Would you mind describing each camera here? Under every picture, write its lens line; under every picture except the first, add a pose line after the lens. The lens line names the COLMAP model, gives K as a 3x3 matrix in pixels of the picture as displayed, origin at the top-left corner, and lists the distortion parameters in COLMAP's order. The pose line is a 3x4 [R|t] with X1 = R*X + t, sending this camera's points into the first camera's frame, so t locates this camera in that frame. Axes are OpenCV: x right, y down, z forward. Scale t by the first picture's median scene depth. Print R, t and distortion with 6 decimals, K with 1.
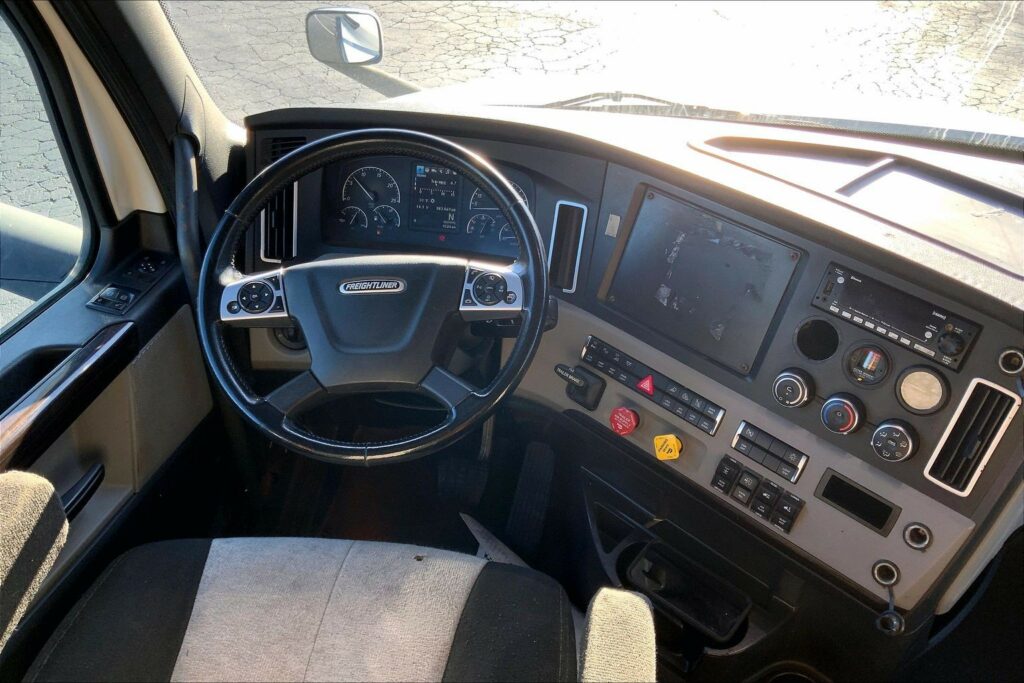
lens RADIAL K [[861.2, 0, 508.9], [0, 861.2, 334.2], [0, 0, 1]] dist [0.109754, -0.188389]
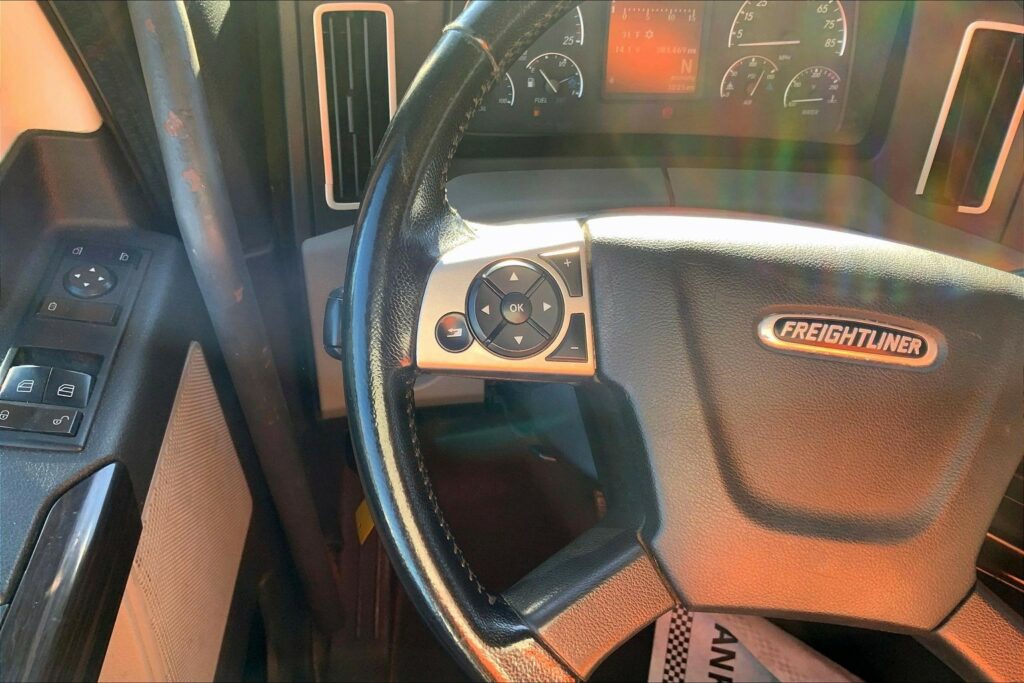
lens RADIAL K [[861.2, 0, 506.2], [0, 861.2, 344.9], [0, 0, 1]] dist [0.109754, -0.188389]
pose [[0.977762, -0.131004, 0.163765, -0.318235], [0.086835, 0.963702, 0.252463, -0.140344], [-0.190894, -0.232629, 0.953647, 0.615413]]
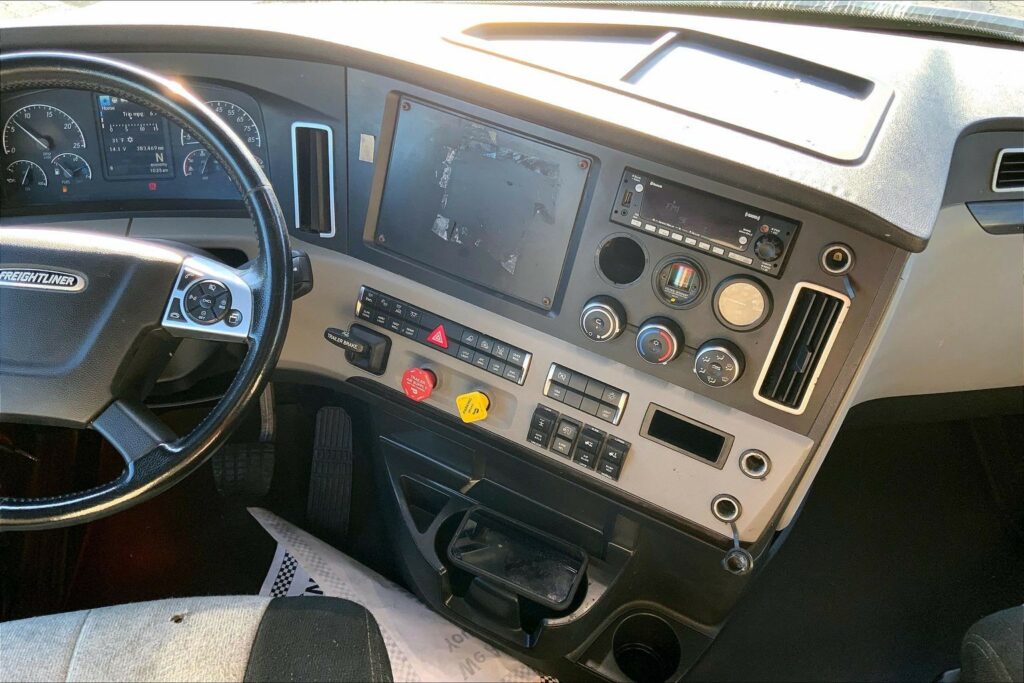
lens RADIAL K [[861.2, 0, 507.6], [0, 861.2, 332.2], [0, 0, 1]] dist [0.109754, -0.188389]
pose [[0.963729, -0.166412, 0.208647, 0.053052], [0.141767, 0.981580, 0.128072, -0.045626], [-0.226117, -0.093848, 0.969569, 0.182500]]
